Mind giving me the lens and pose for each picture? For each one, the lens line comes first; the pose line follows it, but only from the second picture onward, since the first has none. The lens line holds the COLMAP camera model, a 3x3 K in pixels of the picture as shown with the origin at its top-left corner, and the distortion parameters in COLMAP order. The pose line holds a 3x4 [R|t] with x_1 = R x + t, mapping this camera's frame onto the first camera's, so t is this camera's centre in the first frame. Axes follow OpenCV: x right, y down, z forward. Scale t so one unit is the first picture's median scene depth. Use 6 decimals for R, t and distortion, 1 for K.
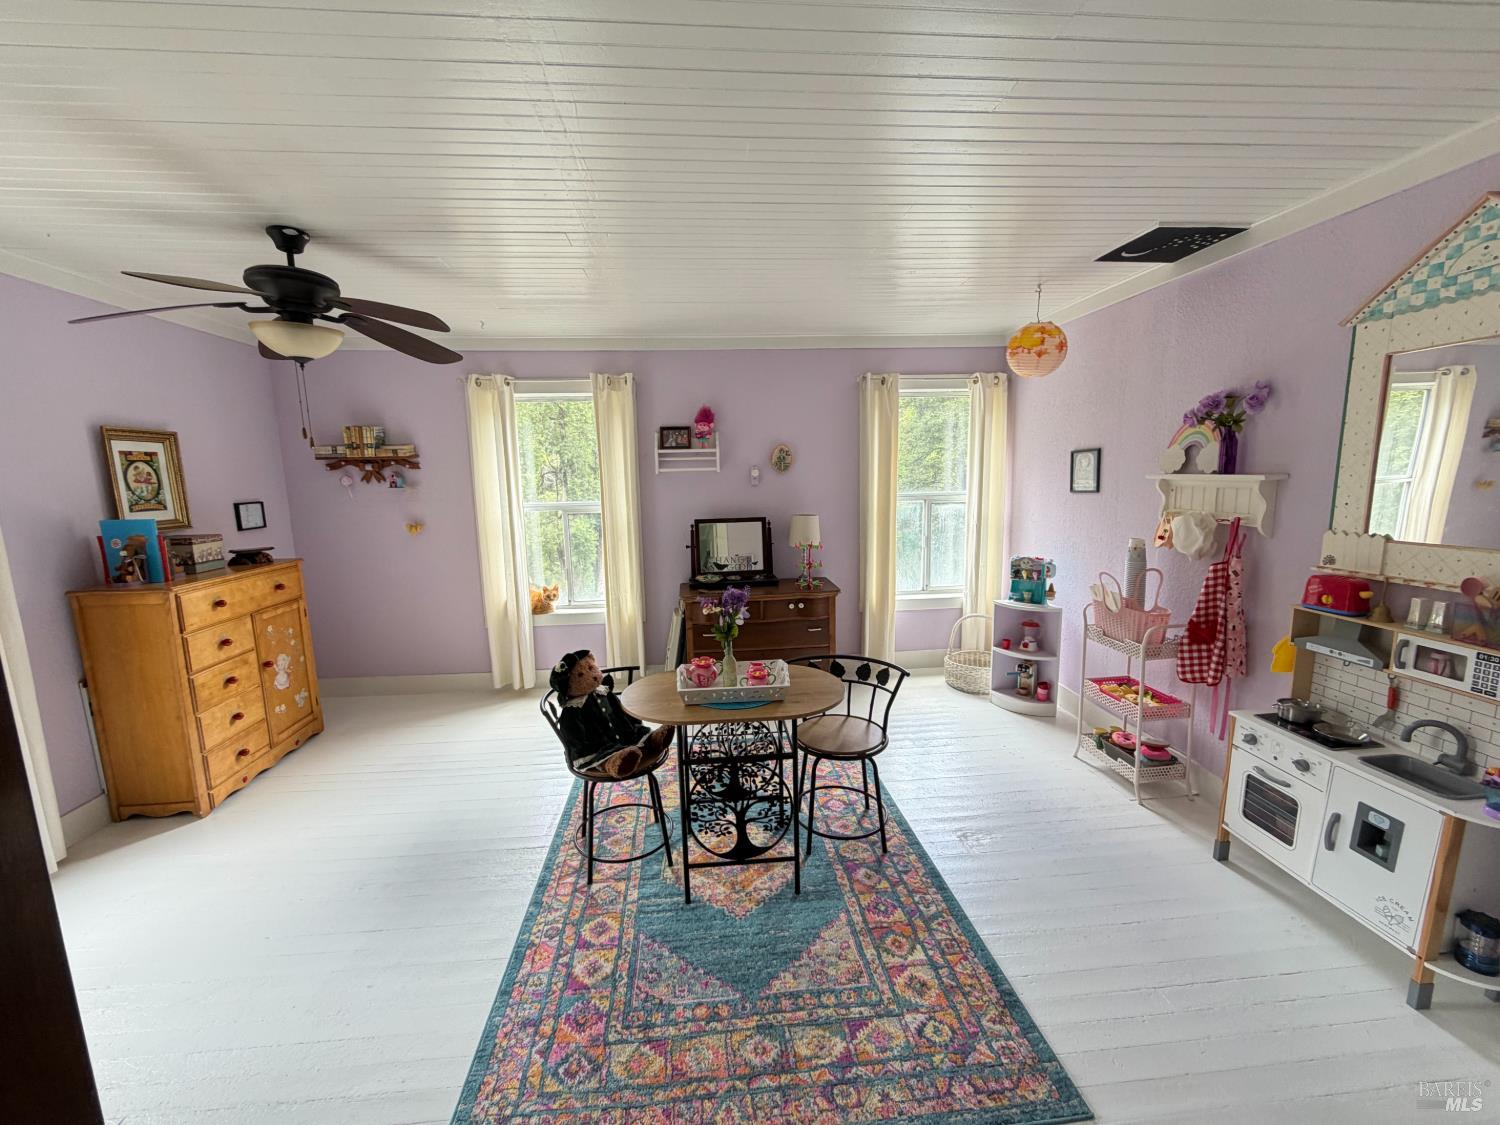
lens RADIAL K [[601.0, 0, 748.6], [0, 601.0, 563.5], [0, 0, 1]] dist [0.001386, 0.000481]
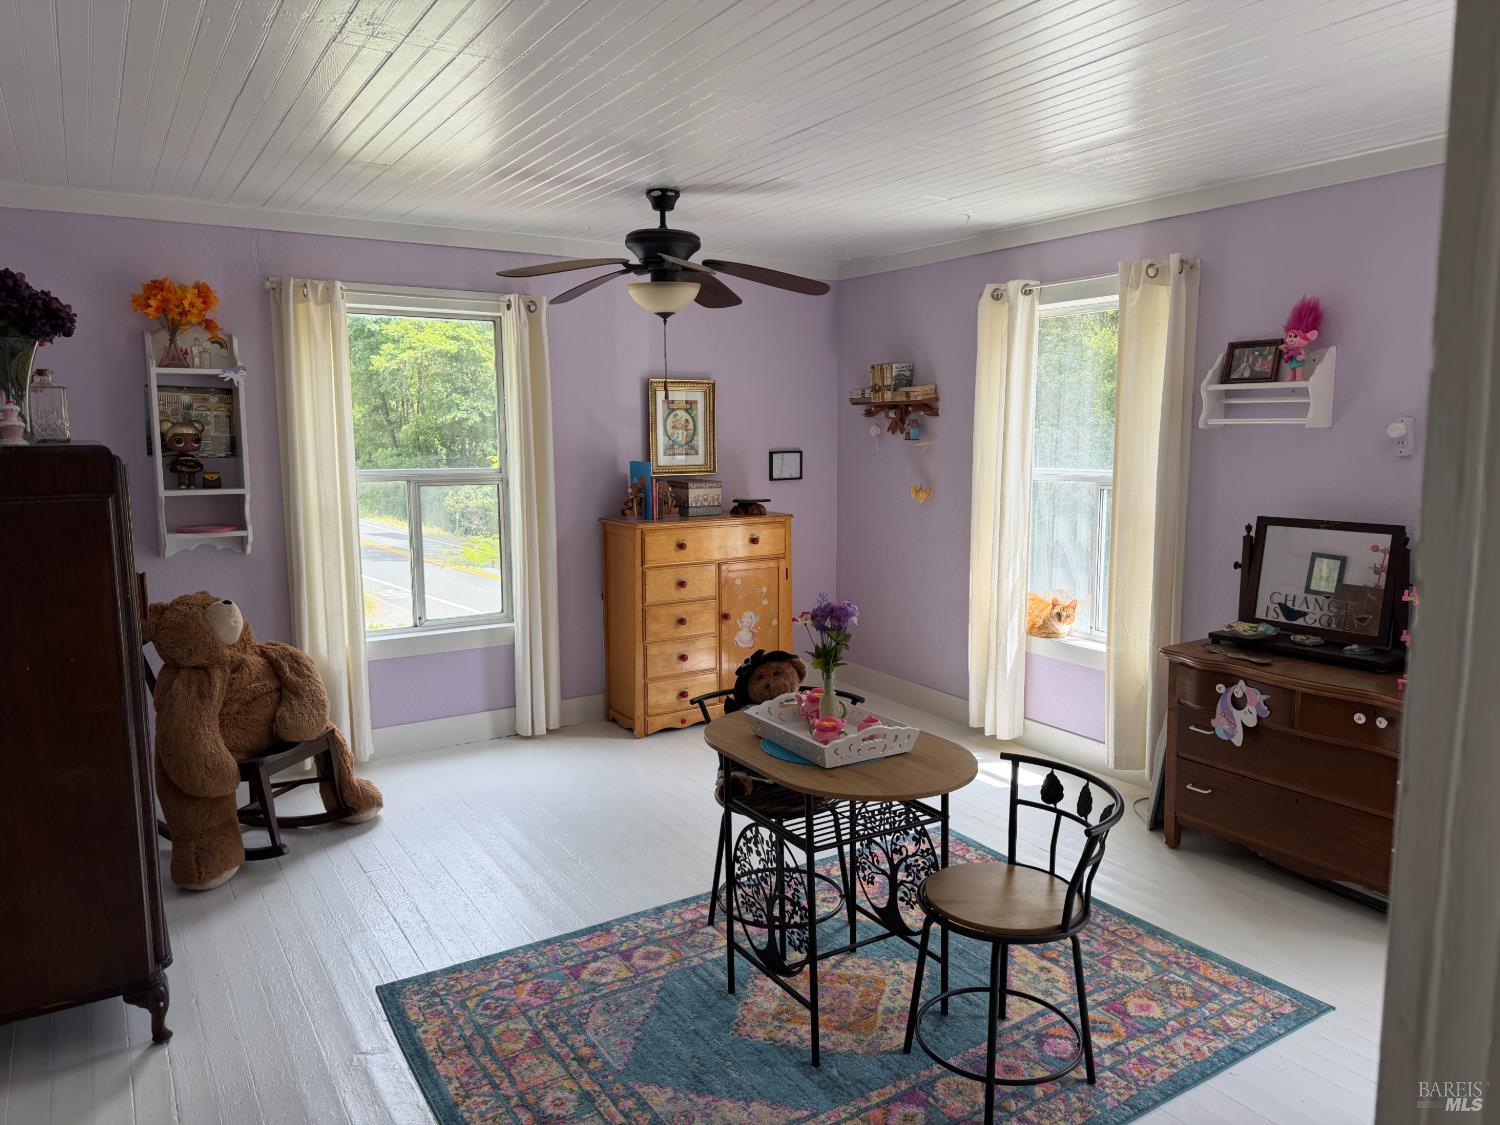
lens RADIAL K [[1049.2, 0, 751.7], [0, 1049.2, 559.9], [0, 0, 1]] dist [0.031205, -0.027822]
pose [[0.449683, 0.131131, -0.883510, 0.736051], [-0.138349, 0.987452, 0.076142, -0.061260], [0.882408, 0.087993, 0.462182, 0.252826]]
